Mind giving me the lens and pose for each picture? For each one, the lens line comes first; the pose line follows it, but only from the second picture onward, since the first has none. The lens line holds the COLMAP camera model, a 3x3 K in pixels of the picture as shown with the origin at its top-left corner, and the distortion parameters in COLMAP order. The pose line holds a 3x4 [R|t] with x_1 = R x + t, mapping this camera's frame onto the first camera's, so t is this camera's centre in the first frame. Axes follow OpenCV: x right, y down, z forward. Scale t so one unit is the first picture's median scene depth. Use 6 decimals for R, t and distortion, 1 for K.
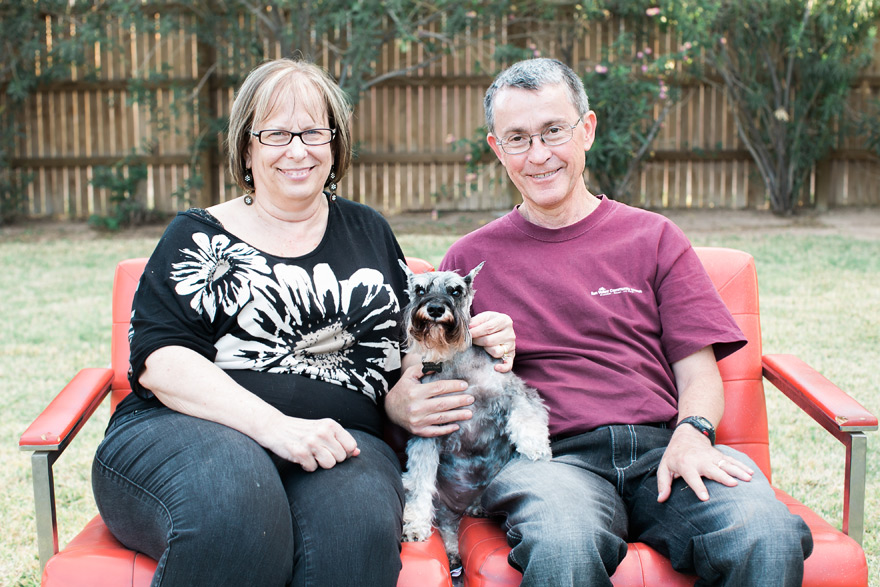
lens RADIAL K [[1297.5, 0, 442.3], [0, 1297.5, 299.0], [0, 0, 1]] dist [-0.094080, 0.000000]
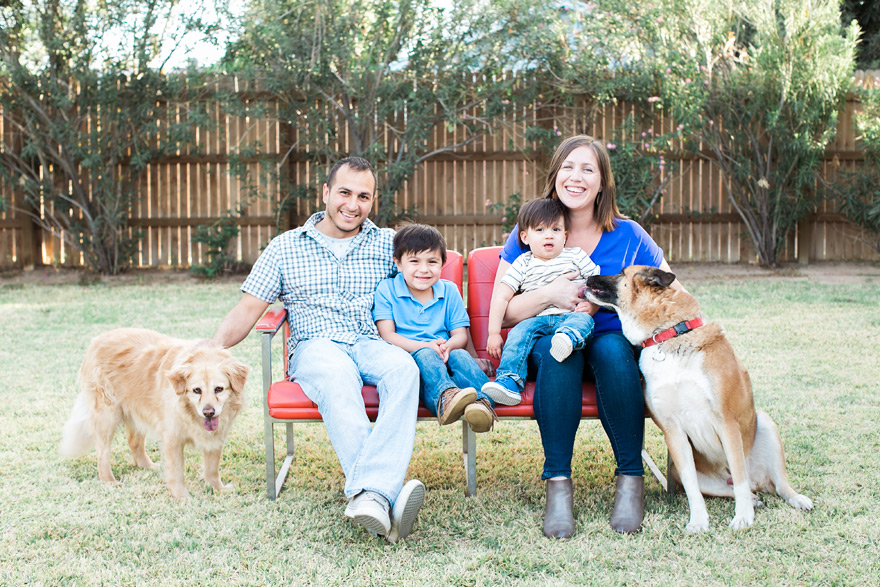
lens RADIAL K [[1369.5, 0, 460.8], [0, 1369.5, 314.0], [0, 0, 1]] dist [-0.098040, 0.000000]
pose [[0.999676, 0.003143, -0.025277, 0.012608], [-0.004468, 0.998609, -0.052528, 0.046871], [0.025077, 0.052624, 0.998299, -0.271613]]
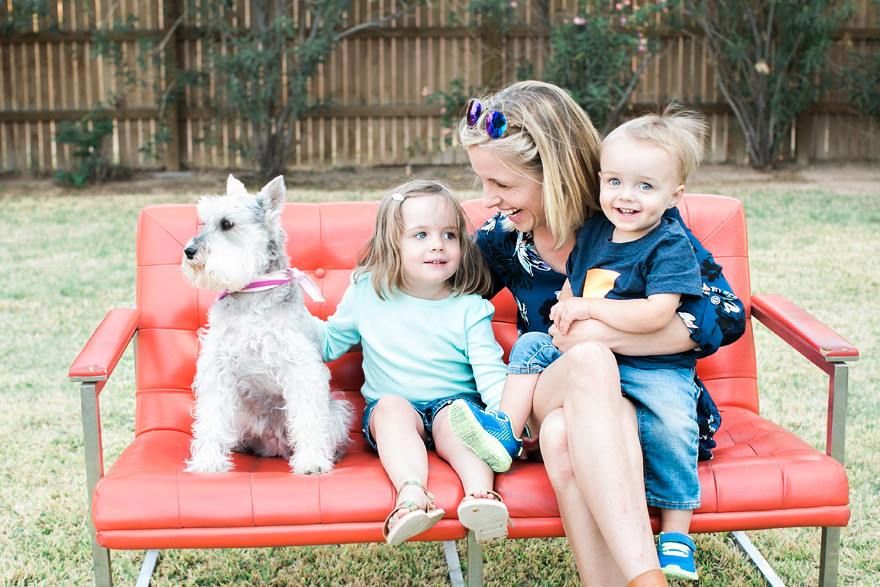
lens RADIAL K [[1369.5, 0, 439.7], [0, 1369.5, 296.8], [0, 0, 1]] dist [-0.098040, 0.000000]
pose [[0.999616, -0.003996, 0.027432, -0.011351], [0.003285, 0.999659, 0.025906, 0.004237], [-0.027526, -0.025806, 0.999288, -0.033974]]
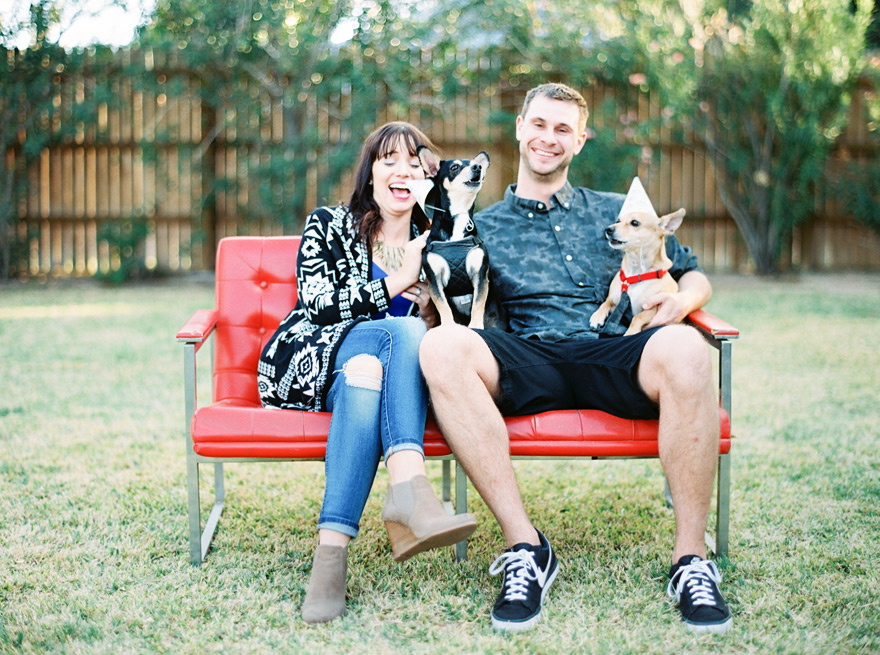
lens RADIAL K [[1473.3, 0, 444.8], [0, 1473.3, 320.9], [0, 0, 1]] dist [-0.067513, 0.000000]
pose [[0.999898, 0.007033, 0.012466, -0.007045], [-0.006264, 0.998136, -0.060701, 0.045509], [-0.012870, 0.060617, 0.998078, -0.175603]]
